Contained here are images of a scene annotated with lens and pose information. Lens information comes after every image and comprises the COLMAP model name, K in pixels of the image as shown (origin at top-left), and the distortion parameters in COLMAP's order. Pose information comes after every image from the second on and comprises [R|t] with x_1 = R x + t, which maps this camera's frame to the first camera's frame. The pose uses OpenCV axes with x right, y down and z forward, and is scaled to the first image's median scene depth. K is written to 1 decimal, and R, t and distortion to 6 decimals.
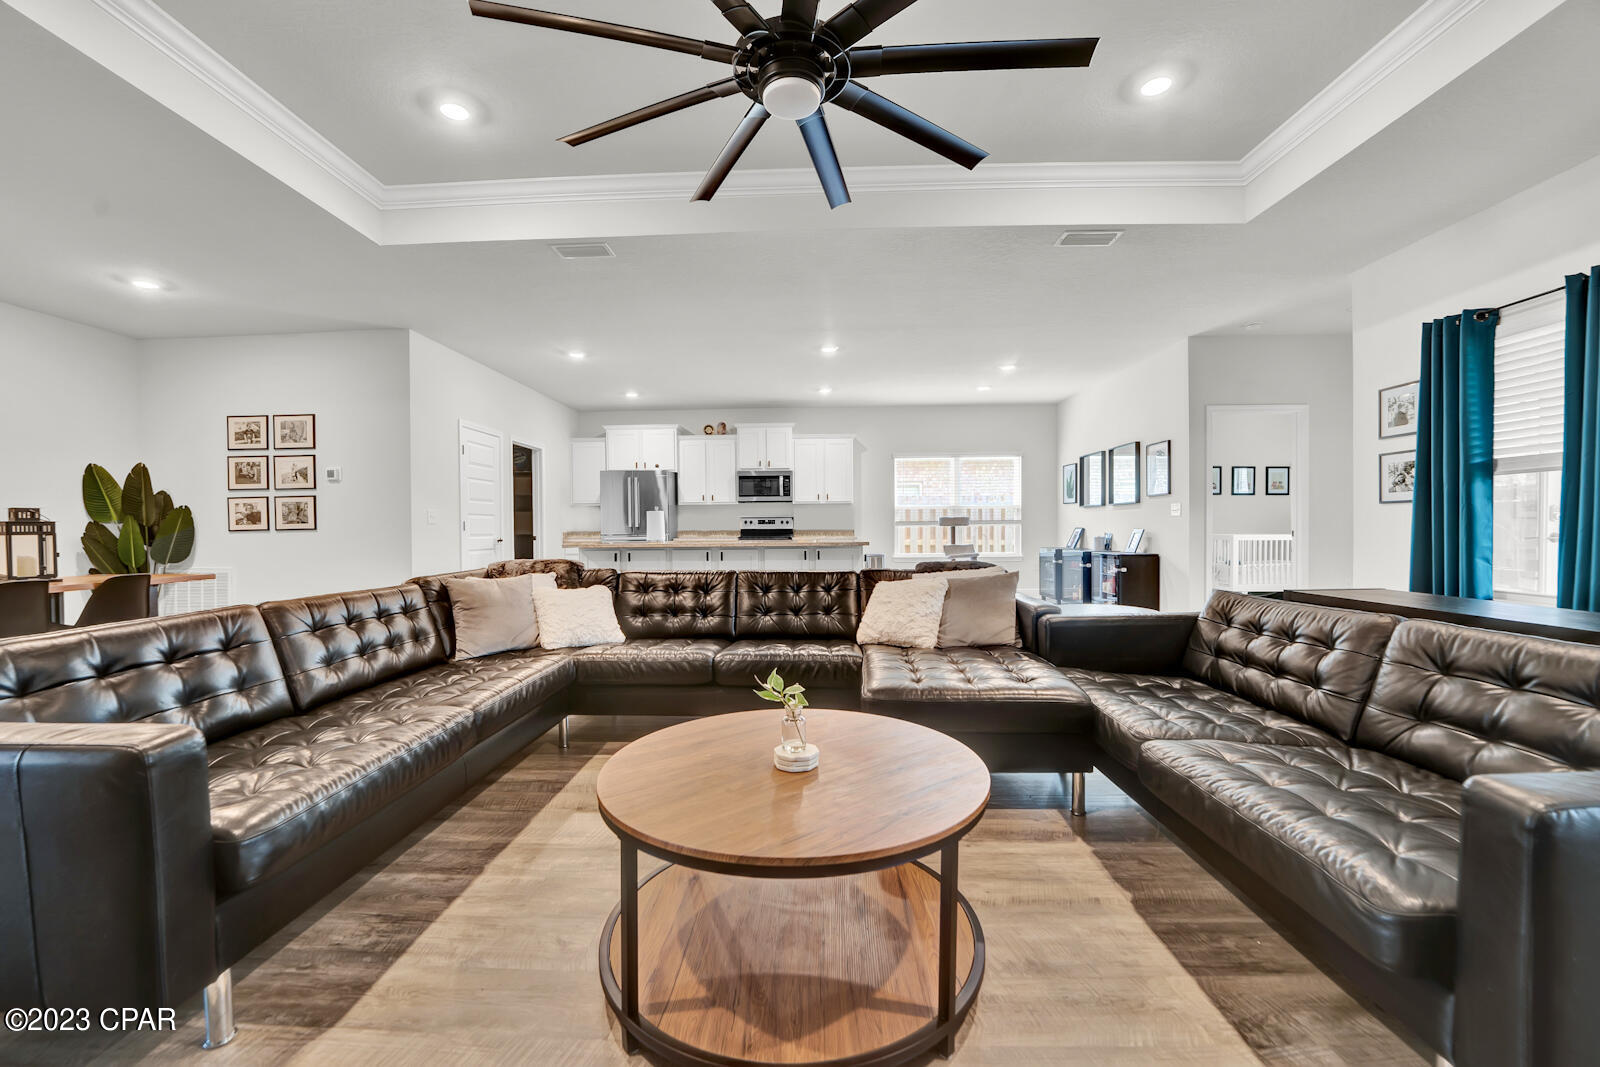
lens RADIAL K [[651.4, 0, 790.7], [0, 651.4, 542.4], [0, 0, 1]] dist [-0.029288, 0.003983]
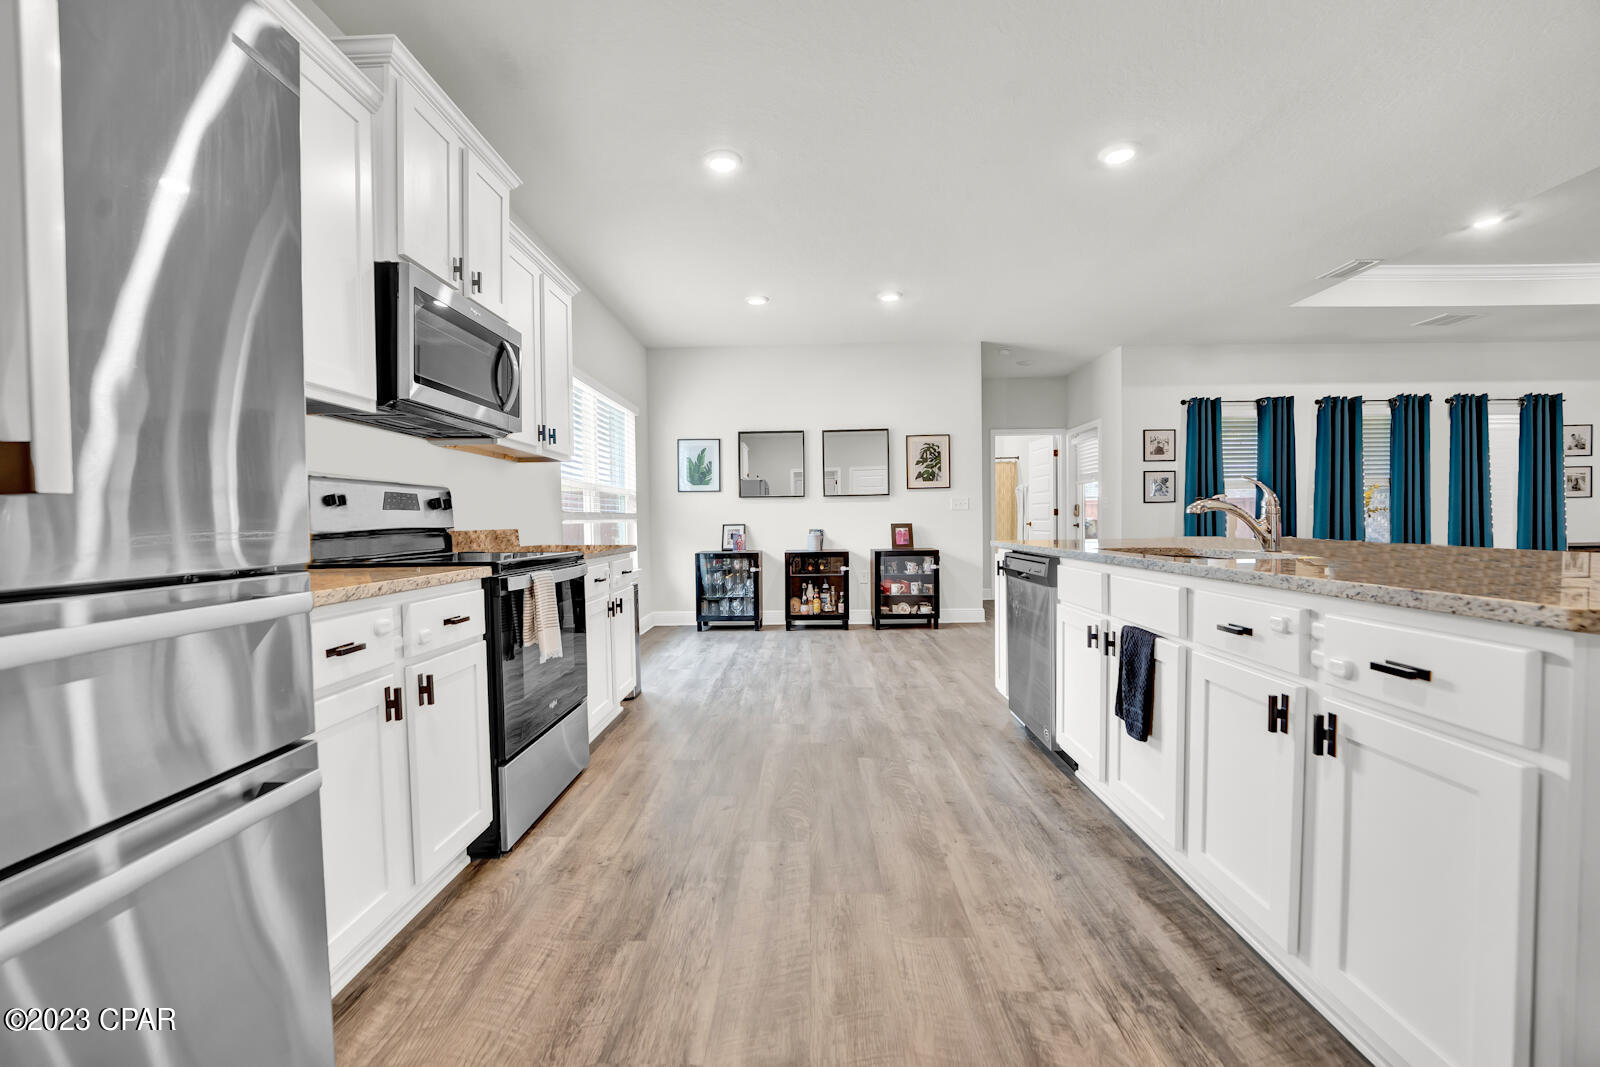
lens RADIAL K [[651.4, 0, 792.2], [0, 651.4, 541.4], [0, 0, 1]] dist [-0.029288, 0.003983]
pose [[-0.014631, -0.023089, 0.999626, -0.401320], [0.036924, 0.999039, 0.023616, -0.021962], [-0.999211, 0.037256, -0.013765, 1.171624]]
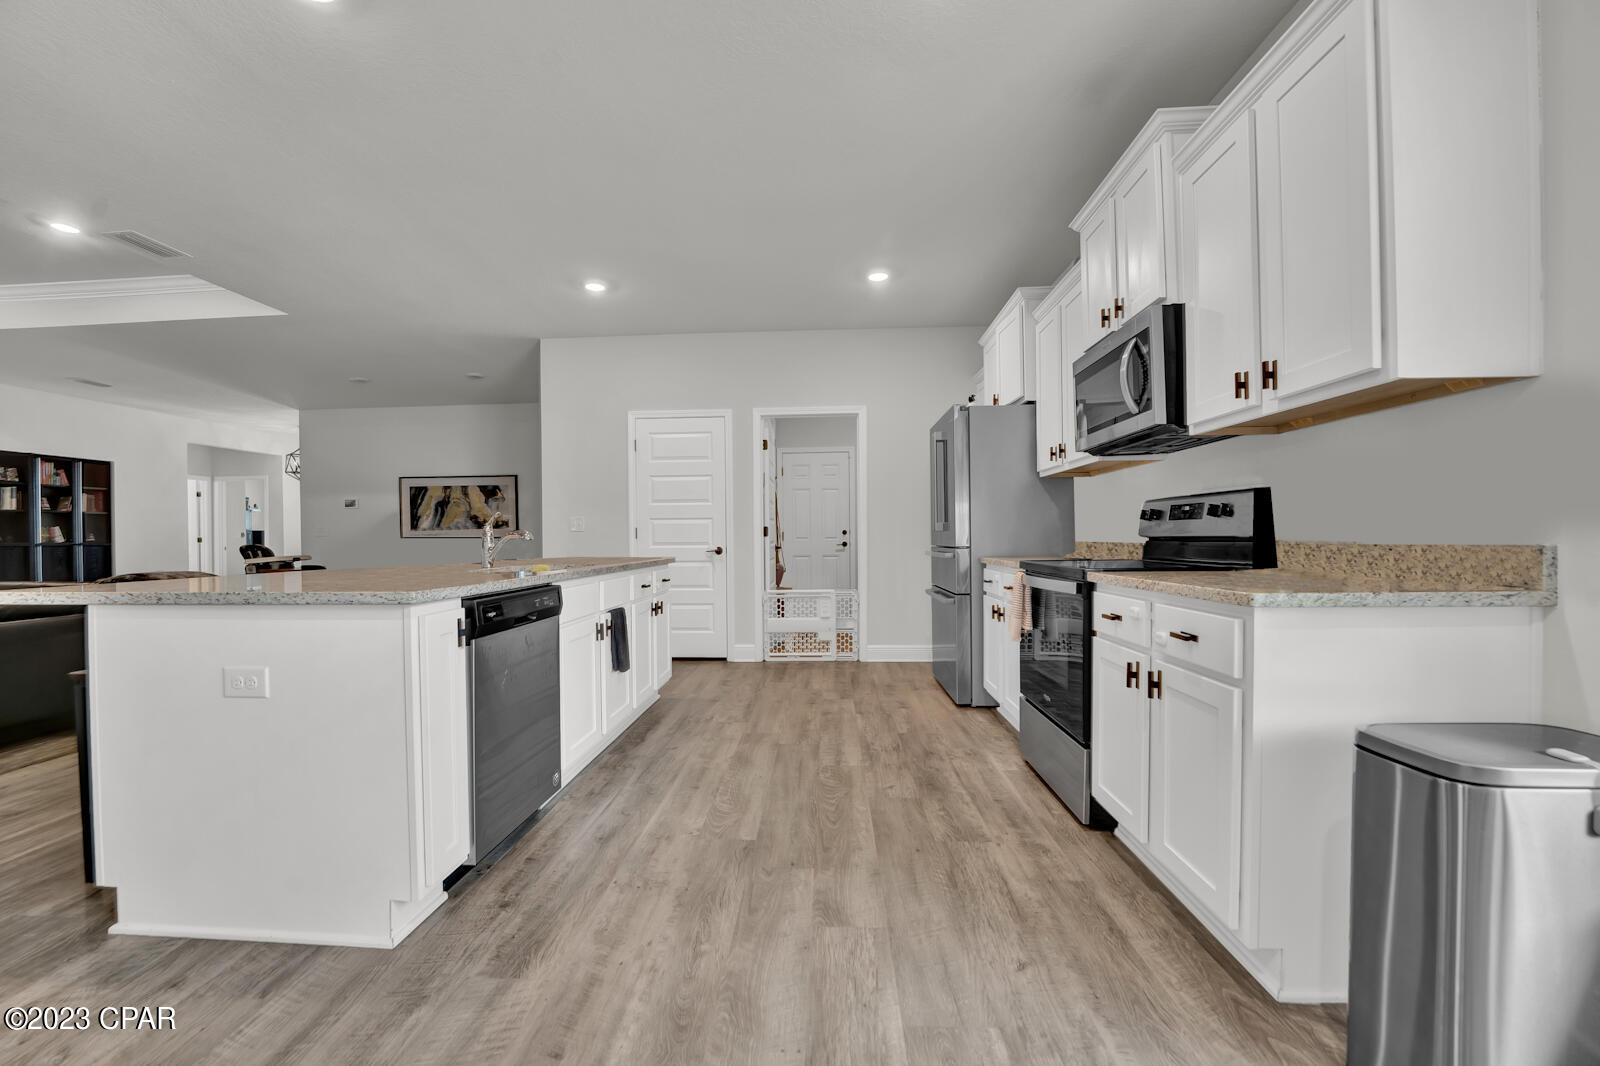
lens RADIAL K [[651.4, 0, 783.6], [0, 651.4, 545.9], [0, 0, 1]] dist [-0.029288, 0.003983]
pose [[-0.025878, 0.023432, -0.999390, 0.338032], [-0.012082, 0.999645, 0.023751, -0.029050], [0.999592, 0.012689, -0.025586, 1.149718]]
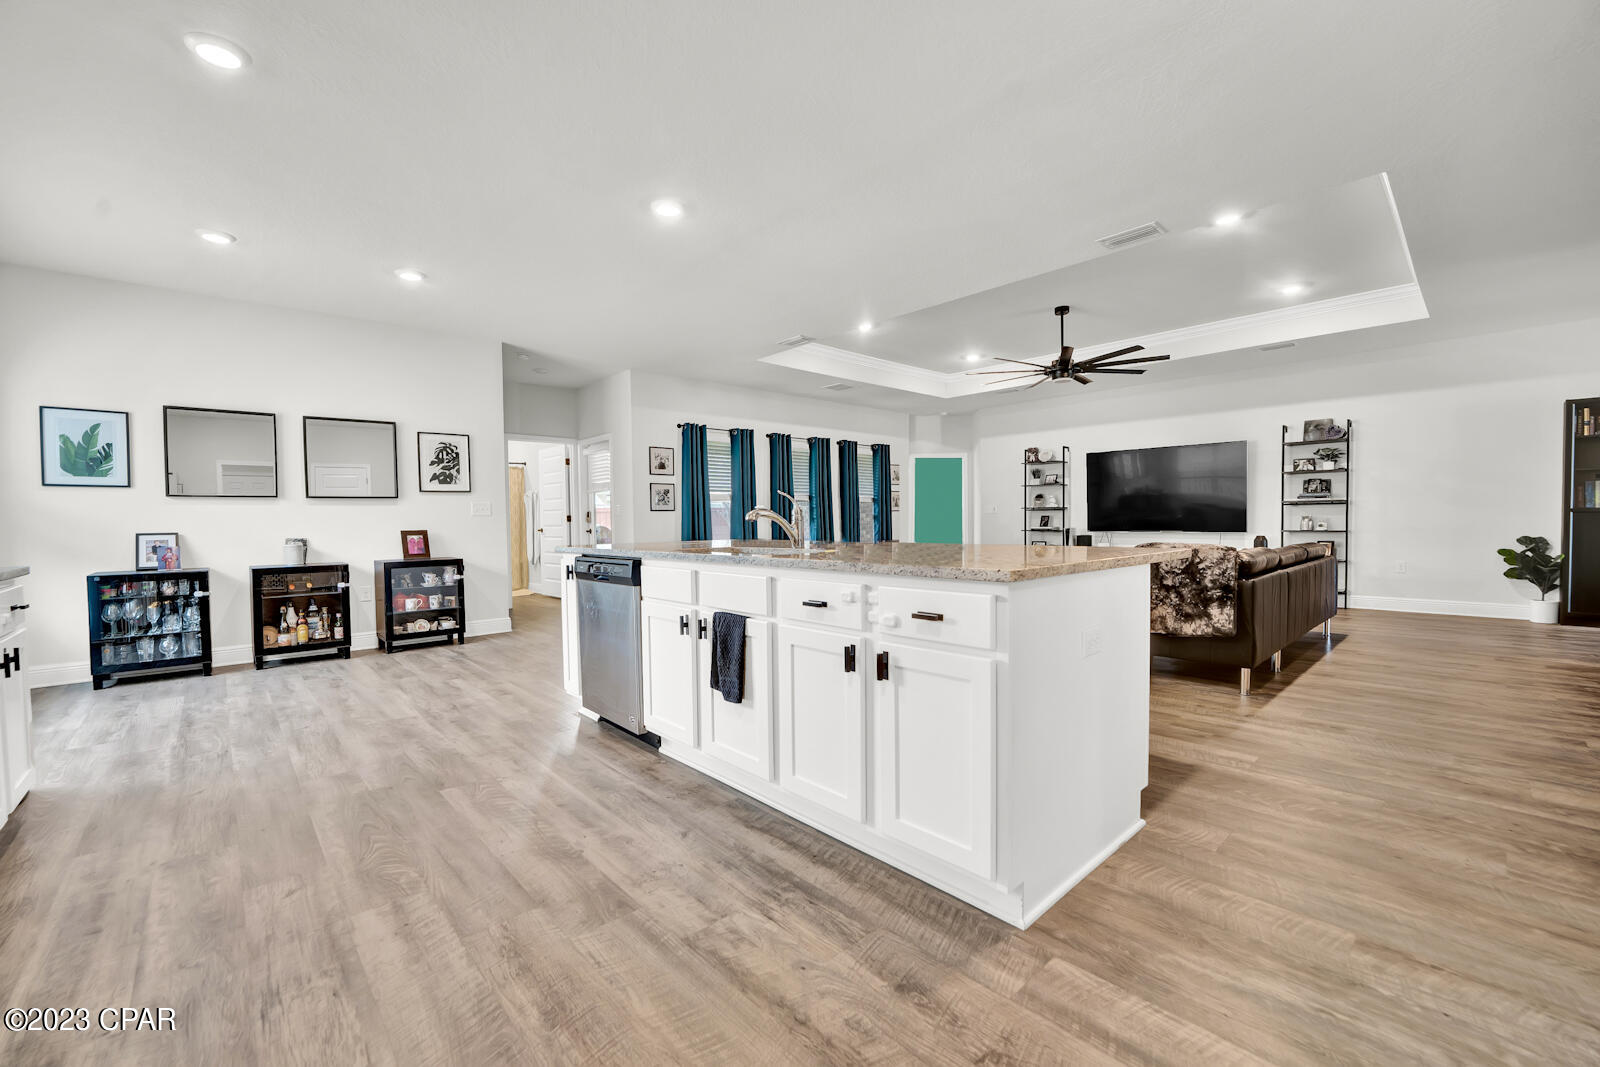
lens RADIAL K [[651.4, 0, 792.7], [0, 651.4, 540.7], [0, 0, 1]] dist [-0.029288, 0.003983]
pose [[-0.702921, -0.004492, 0.711254, -0.394642], [0.035050, 0.998546, 0.040945, -0.023634], [-0.710404, 0.053711, -0.701742, 1.236806]]
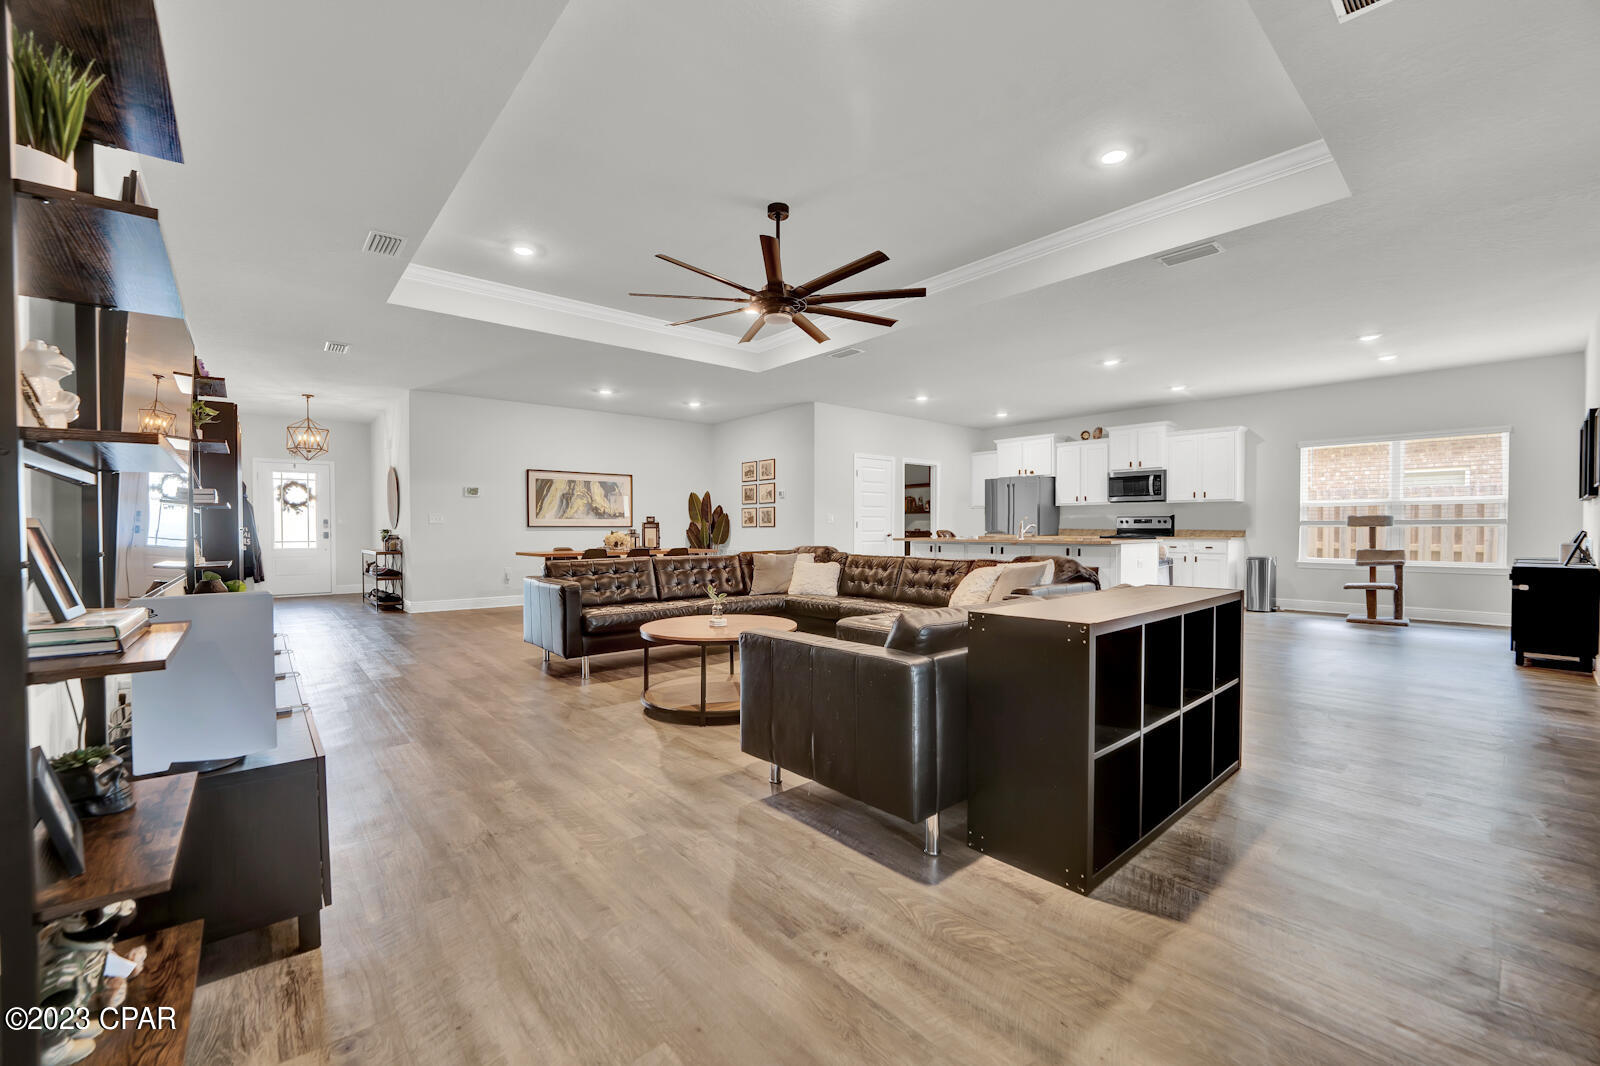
lens RADIAL K [[651.4, 0, 789.5], [0, 651.4, 543.0], [0, 0, 1]] dist [-0.029288, 0.003983]
pose [[0.671607, 0.024031, -0.740518, 0.462738], [-0.019773, 0.999699, 0.014509, -0.001925], [0.740644, 0.004897, 0.671880, -0.103749]]
